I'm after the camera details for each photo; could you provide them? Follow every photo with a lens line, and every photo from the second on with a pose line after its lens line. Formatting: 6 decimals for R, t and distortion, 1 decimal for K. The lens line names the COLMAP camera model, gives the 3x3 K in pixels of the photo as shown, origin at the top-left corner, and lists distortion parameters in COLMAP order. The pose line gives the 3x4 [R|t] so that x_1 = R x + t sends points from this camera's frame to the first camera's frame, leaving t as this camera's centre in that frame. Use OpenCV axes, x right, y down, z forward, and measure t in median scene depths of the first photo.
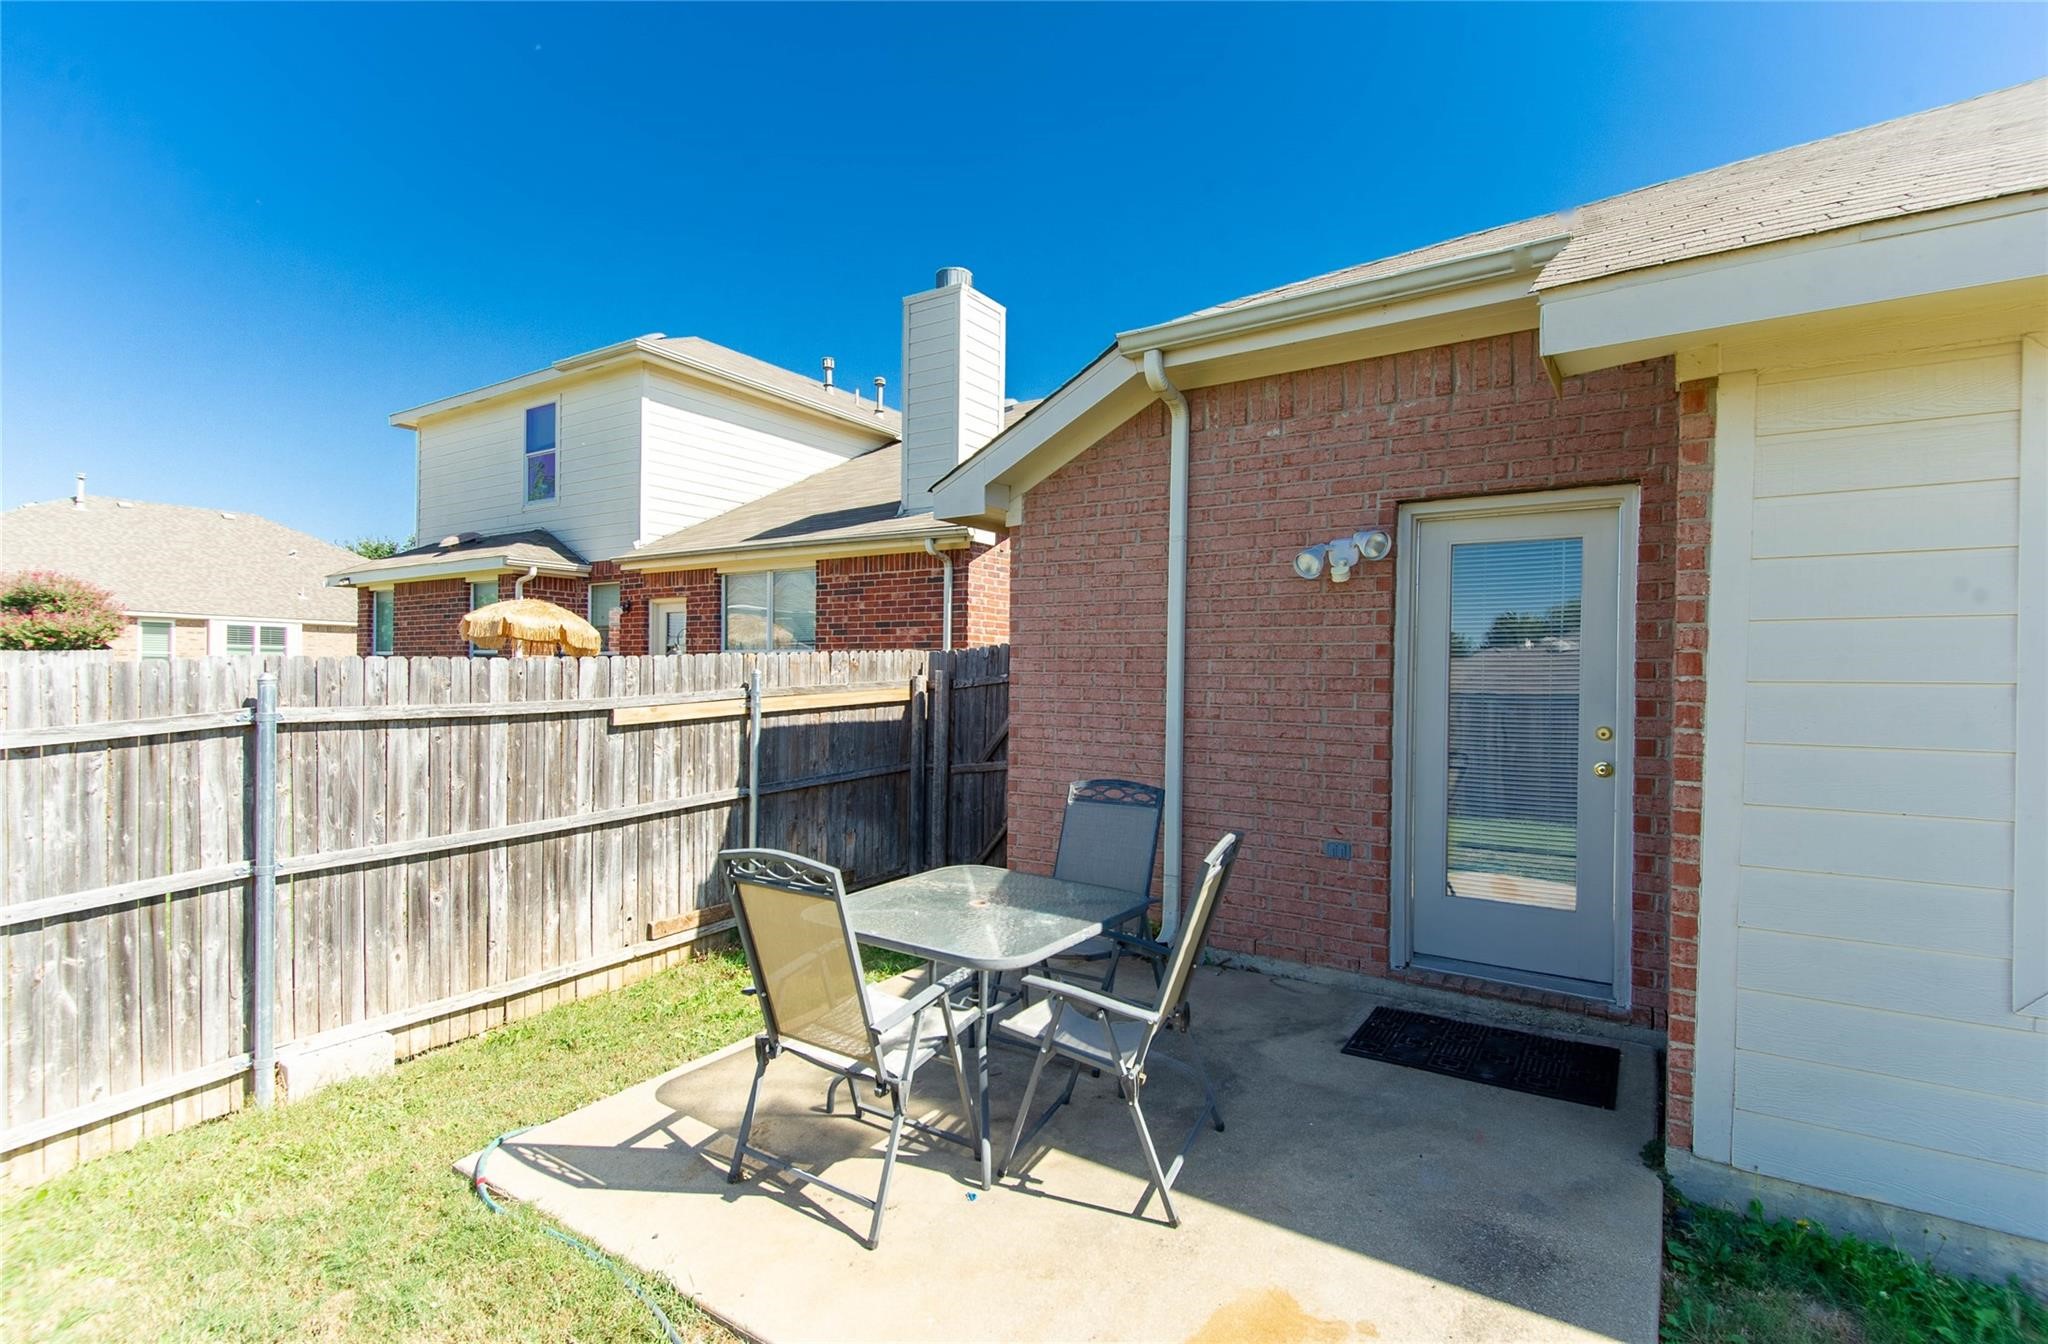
lens RADIAL K [[953.5, 0, 1032.6], [0, 953.5, 680.5], [0, 0, 1]] dist [0.044933, -0.028343]
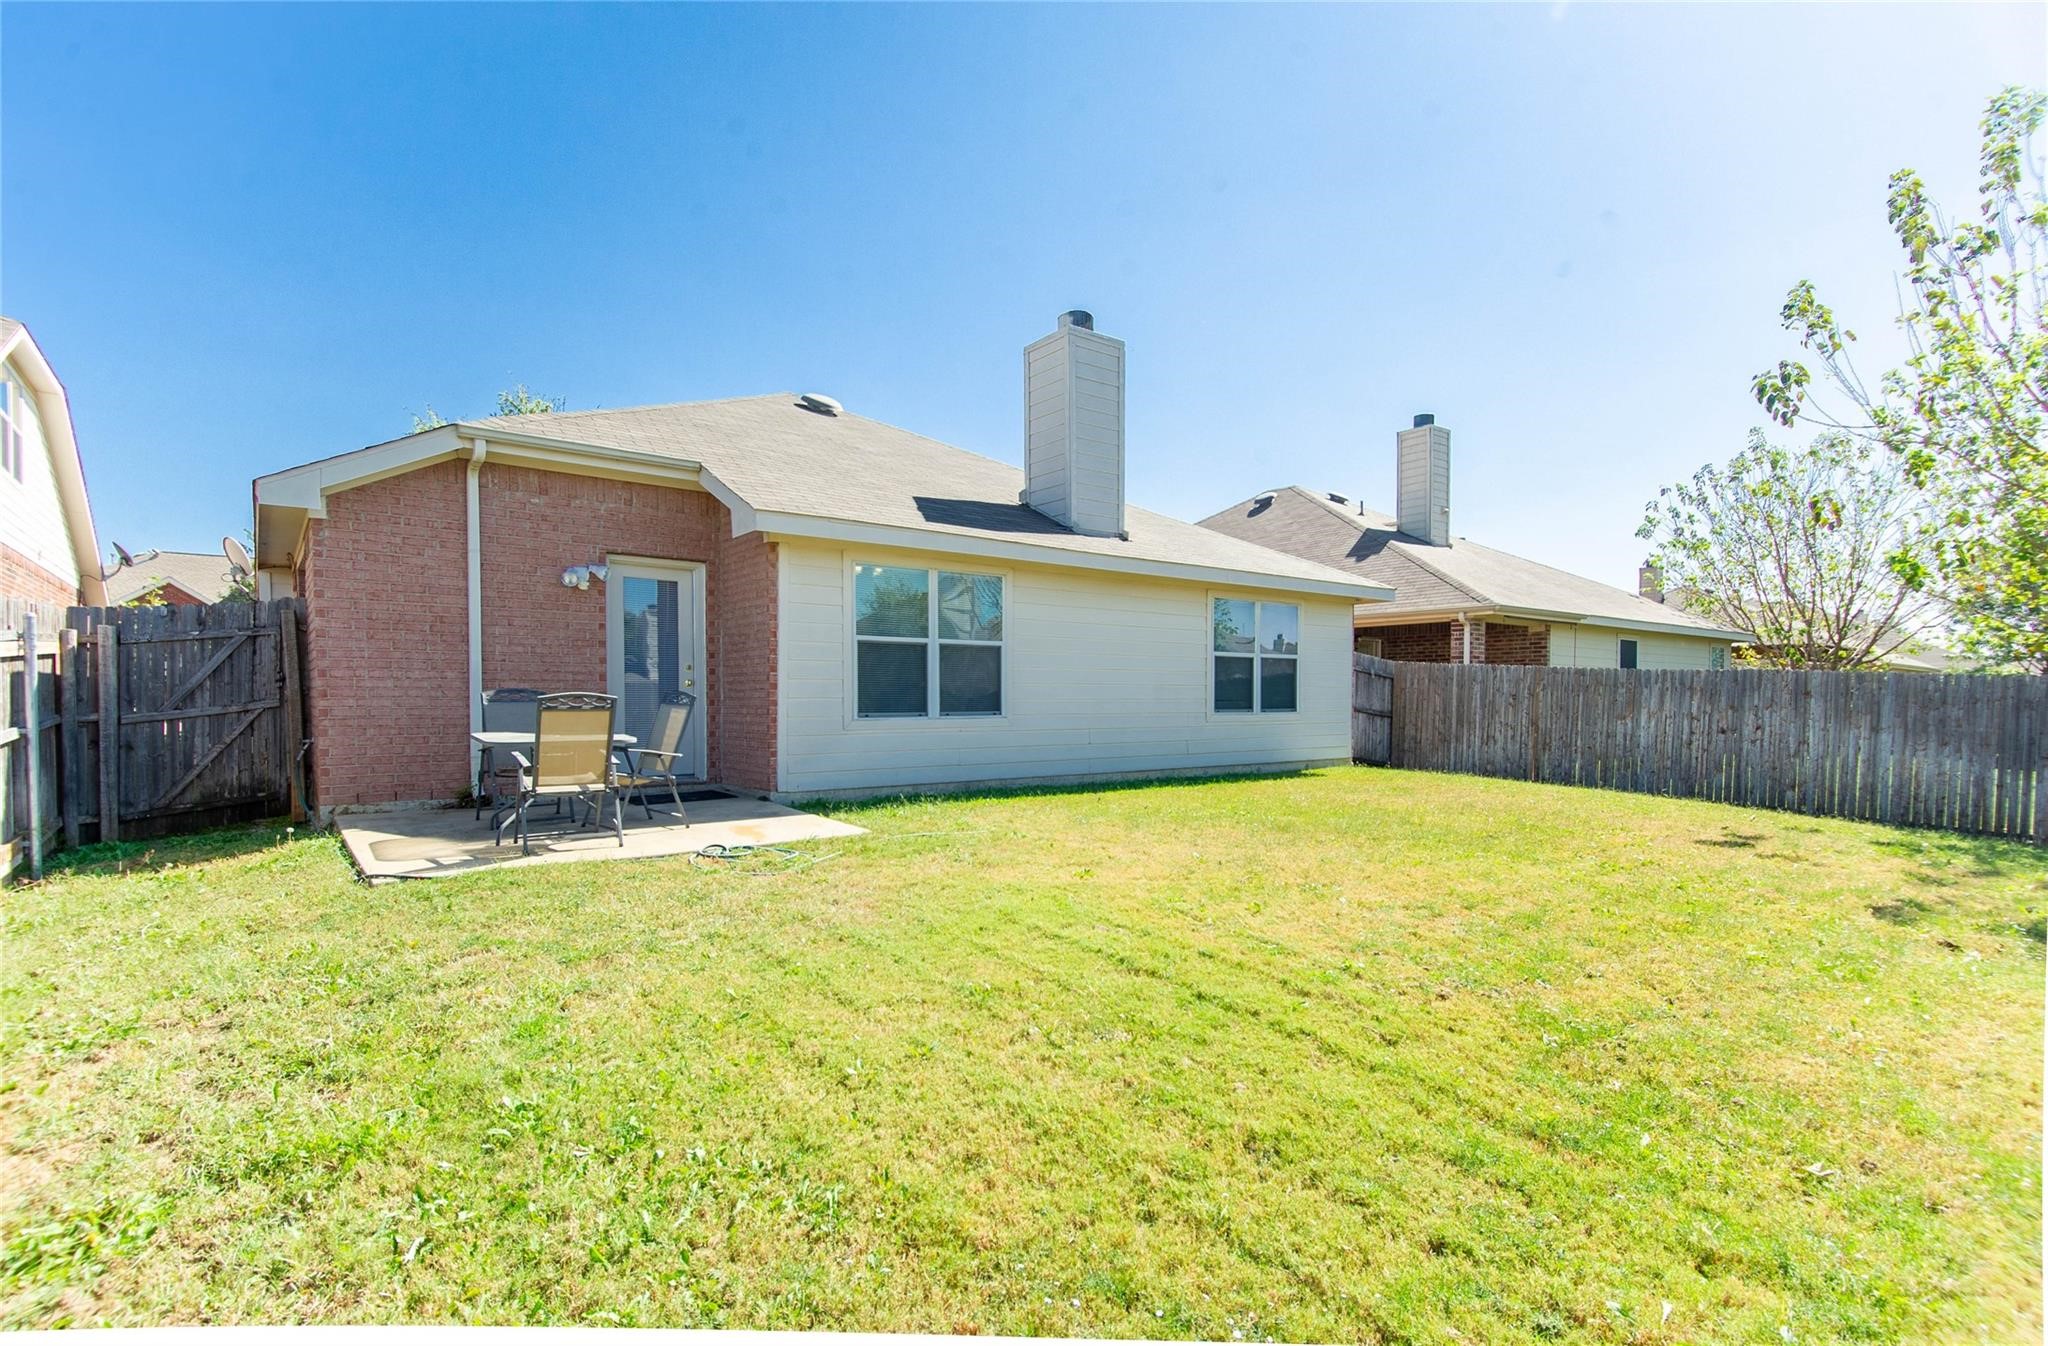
lens RADIAL K [[953.5, 0, 1032.6], [0, 953.5, 681.5], [0, 0, 1]] dist [0.044933, -0.028343]
pose [[0.292870, 0.002467, 0.956149, -1.137539], [0.005848, 0.999973, -0.004371, 0.086488], [-0.956134, 0.006872, 0.292848, -0.386248]]
